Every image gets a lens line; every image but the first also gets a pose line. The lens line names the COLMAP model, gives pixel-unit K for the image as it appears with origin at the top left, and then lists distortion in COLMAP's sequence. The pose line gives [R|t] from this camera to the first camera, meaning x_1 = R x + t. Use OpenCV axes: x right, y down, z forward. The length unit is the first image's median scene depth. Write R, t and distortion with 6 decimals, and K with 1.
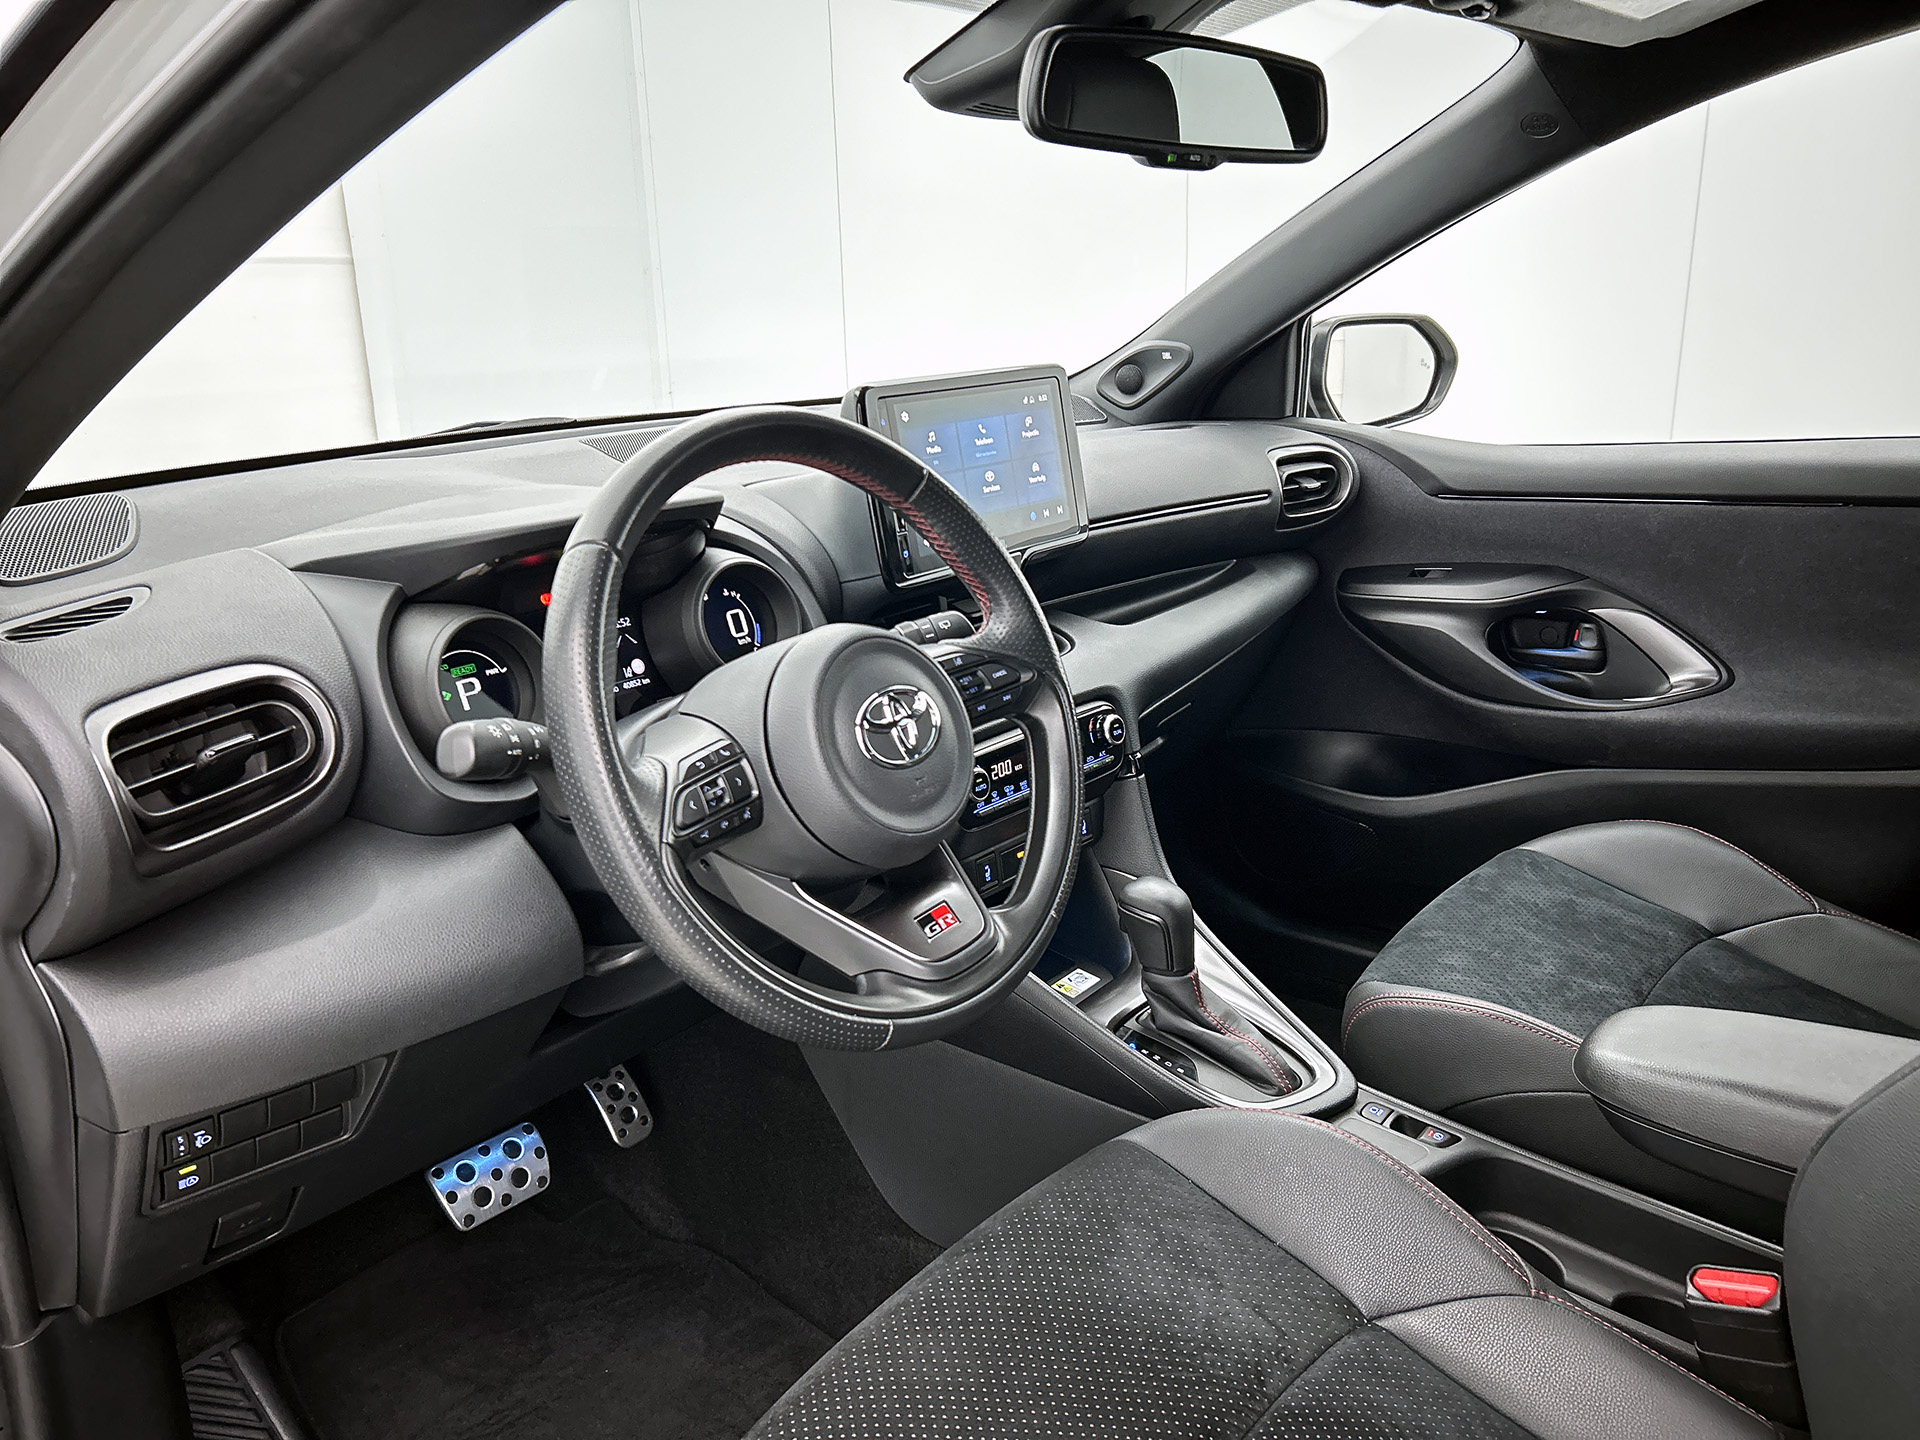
lens RADIAL K [[1446.3, 0, 962.8], [0, 1446.3, 711.8], [0, 0, 1]] dist [0.040456, -0.002748]
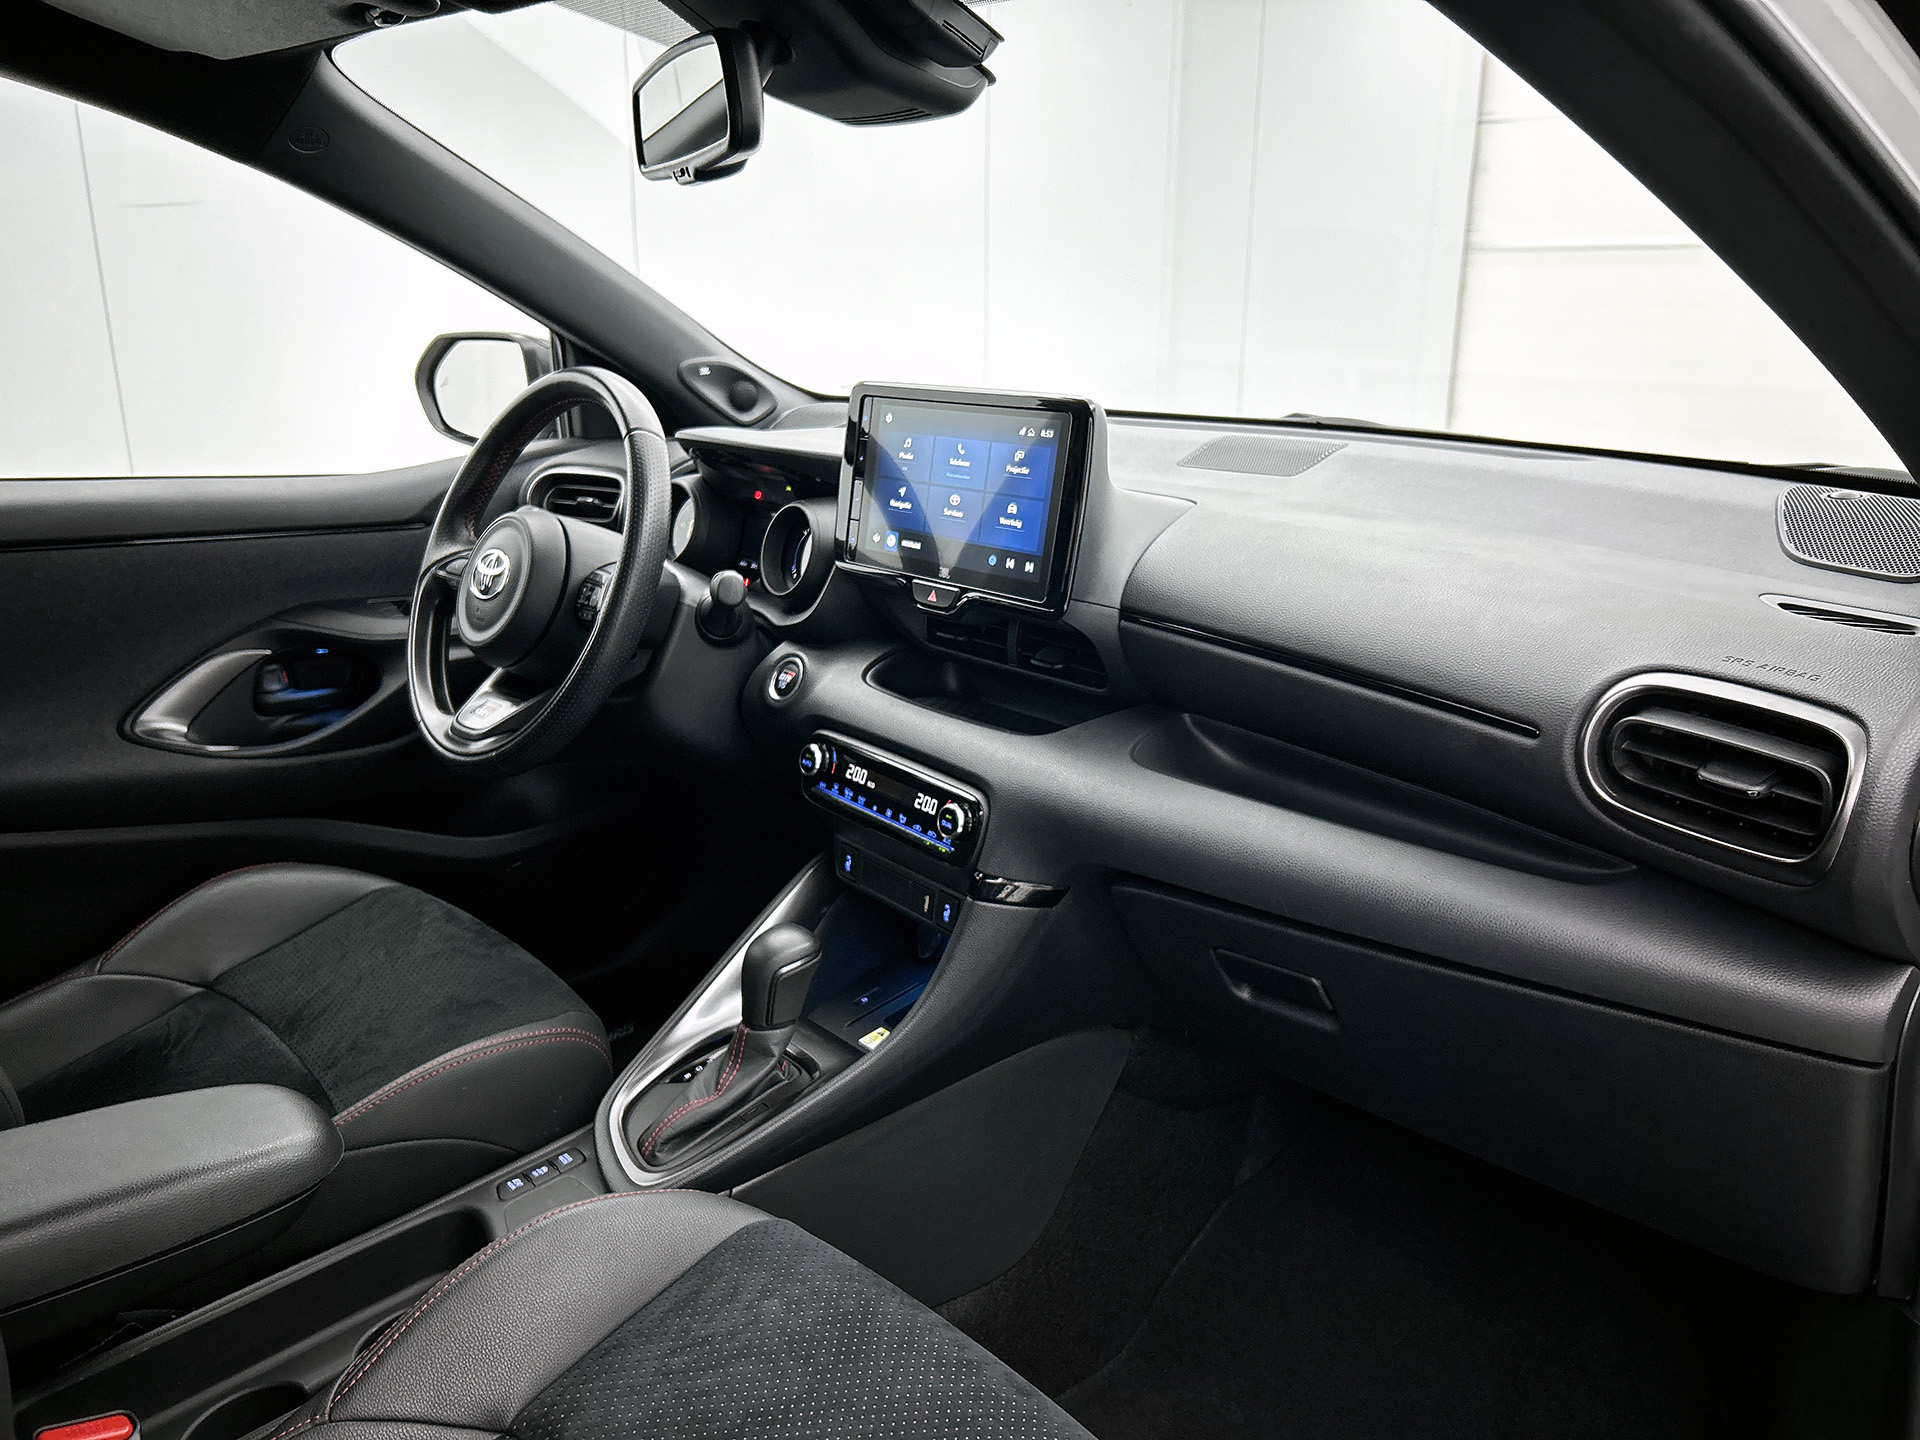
lens RADIAL K [[1446.3, 0, 953.6], [0, 1446.3, 735.8], [0, 0, 1]] dist [0.040456, -0.002748]
pose [[-0.163228, 0.314679, -0.935058, 0.949931], [-0.278576, 0.894502, 0.349660, -0.355928], [0.946442, 0.317559, -0.058346, 1.109232]]
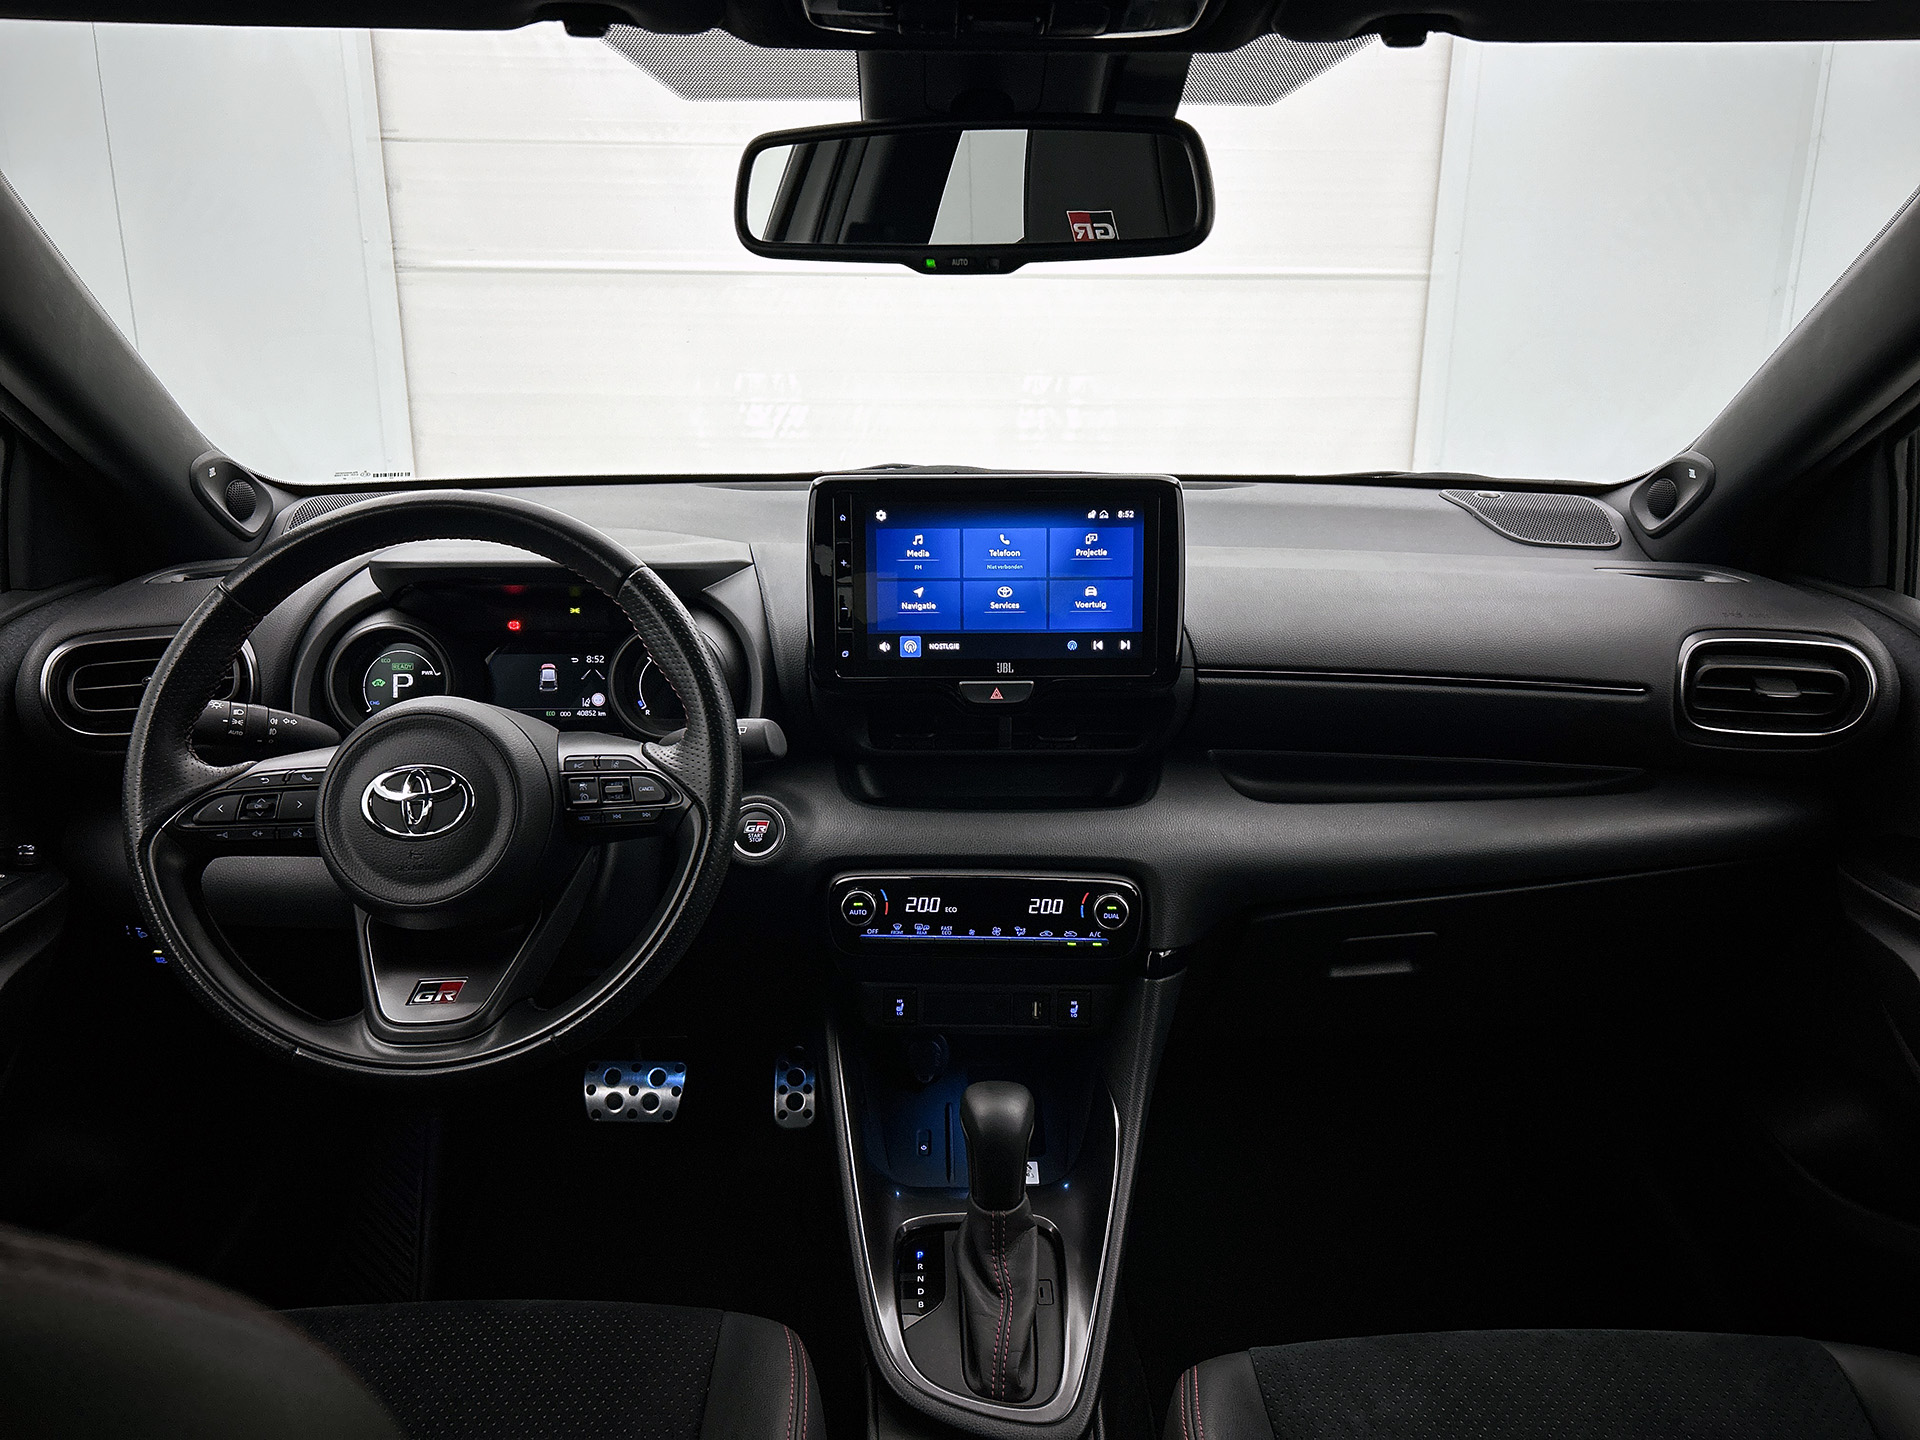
lens RADIAL K [[1446.3, 0, 953.5], [0, 1446.3, 723.3], [0, 0, 1]] dist [0.040456, -0.002748]
pose [[0.647319, 0.244696, -0.721874, 0.671184], [-0.236327, 0.964828, 0.115132, -0.180969], [0.724657, 0.096071, 0.682380, 0.373155]]
